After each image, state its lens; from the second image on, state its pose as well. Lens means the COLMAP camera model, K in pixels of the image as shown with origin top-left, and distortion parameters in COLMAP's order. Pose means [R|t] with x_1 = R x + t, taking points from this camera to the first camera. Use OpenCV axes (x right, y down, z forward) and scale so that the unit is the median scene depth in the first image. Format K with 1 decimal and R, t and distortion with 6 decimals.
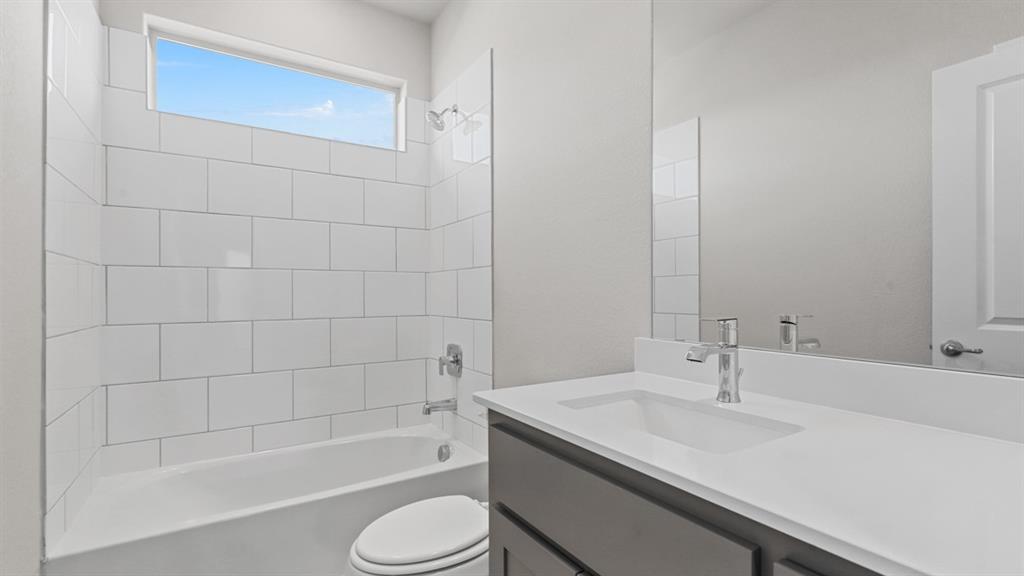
lens RADIAL K [[462.0, 0, 511.8], [0, 462.0, 291.9], [0, 0, 1]] dist [-0.000012, 0.000219]
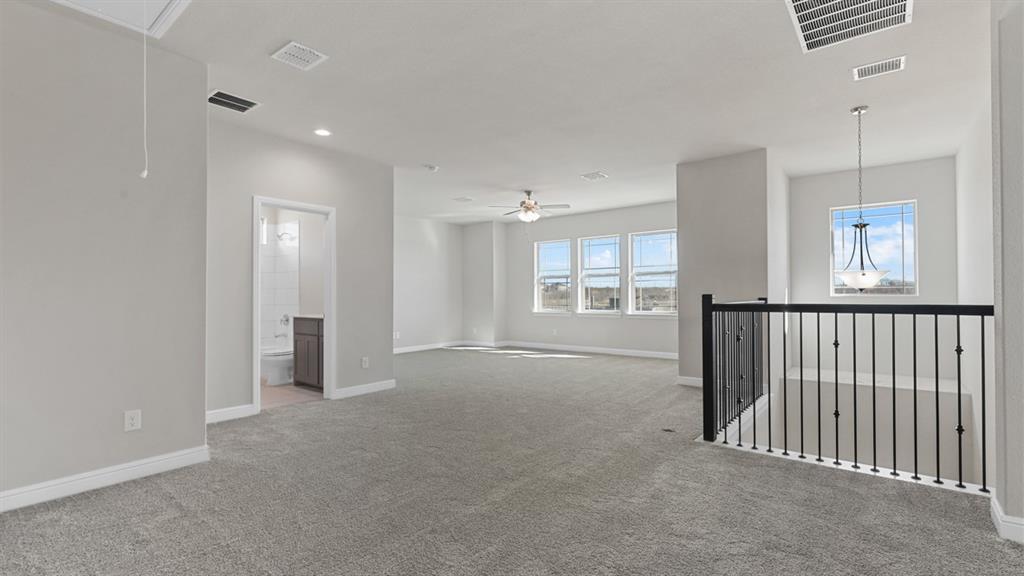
lens RADIAL K [[462.0, 0, 511.8], [0, 462.0, 291.9], [0, 0, 1]] dist [-0.000012, 0.000219]
pose [[0.944138, -0.000027, 0.329551, 0.248845], [0.001903, 0.999984, -0.005368, -0.003508], [-0.329546, 0.005696, 0.944123, -2.137910]]
